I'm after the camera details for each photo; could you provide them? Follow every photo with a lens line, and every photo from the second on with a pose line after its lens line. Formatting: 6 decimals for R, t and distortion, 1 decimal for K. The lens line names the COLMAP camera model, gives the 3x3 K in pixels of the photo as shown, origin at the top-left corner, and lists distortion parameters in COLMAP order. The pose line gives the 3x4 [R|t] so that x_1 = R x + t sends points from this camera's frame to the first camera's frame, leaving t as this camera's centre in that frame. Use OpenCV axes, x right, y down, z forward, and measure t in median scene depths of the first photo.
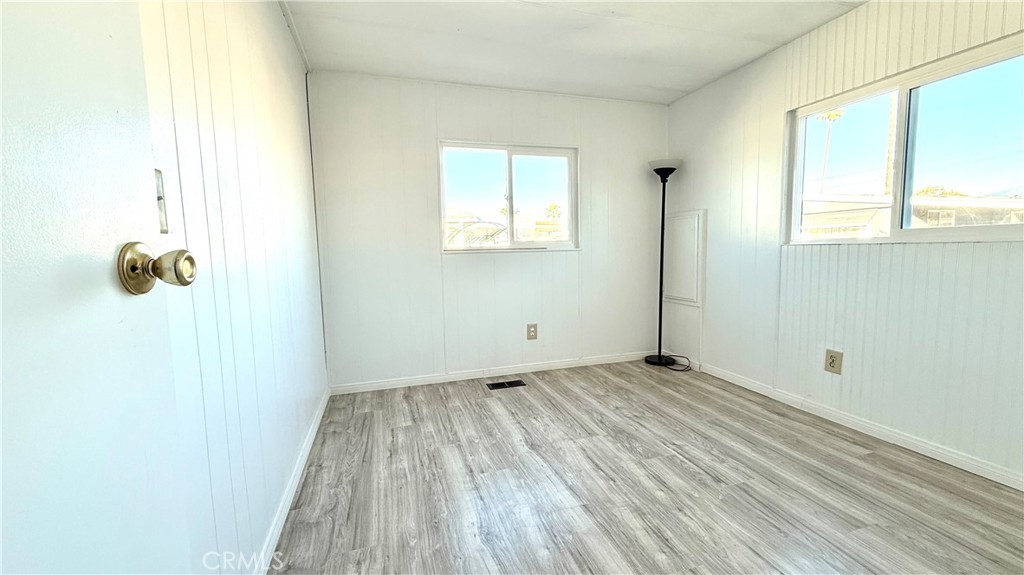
lens RADIAL K [[407.9, 0, 509.9], [0, 407.9, 286.1], [0, 0, 1]] dist [0.000339, -0.000042]
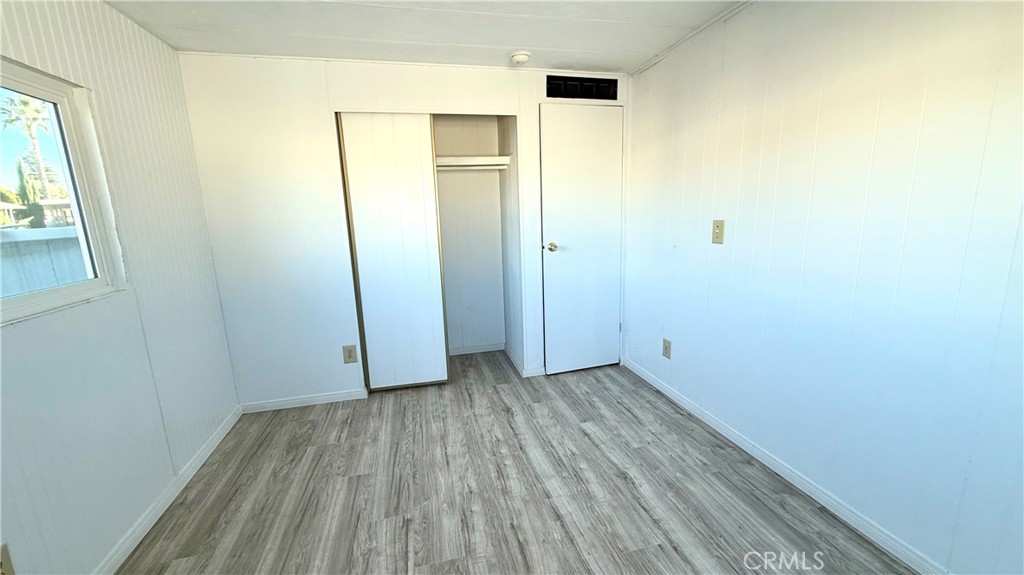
lens RADIAL K [[407.9, 0, 509.9], [0, 407.9, 286.1], [0, 0, 1]] dist [0.000339, -0.000042]
pose [[-0.996402, 0.043764, 0.072580, 0.161052], [0.062065, 0.959946, 0.273224, -0.313585], [-0.057716, 0.276745, -0.959209, 1.713430]]
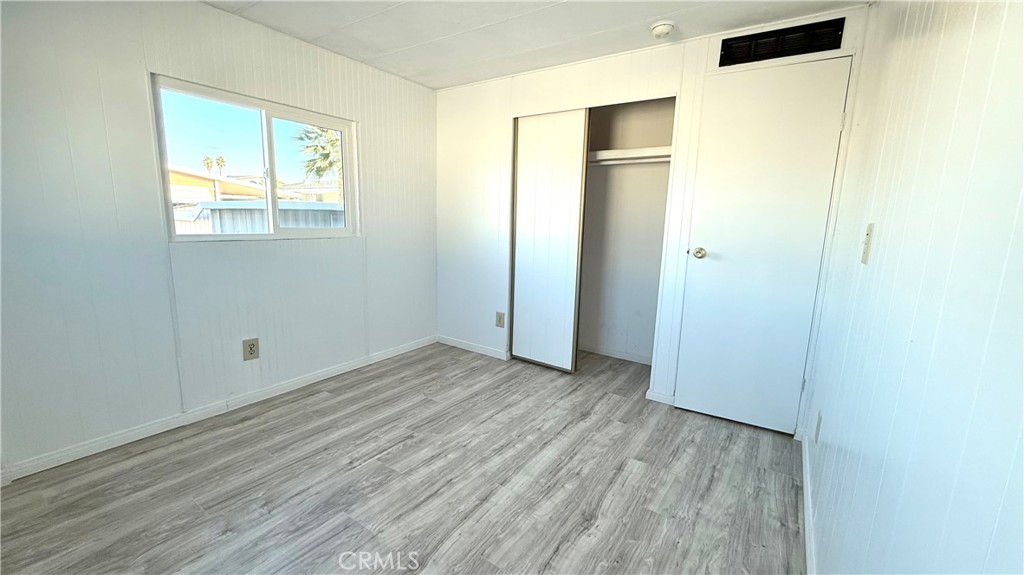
lens RADIAL K [[407.9, 0, 509.9], [0, 407.9, 286.1], [0, 0, 1]] dist [0.000339, -0.000042]
pose [[-0.617261, -0.125059, 0.776756, -0.565640], [0.055267, 0.977954, 0.201372, -0.199599], [-0.784815, 0.167228, -0.596741, 1.378867]]
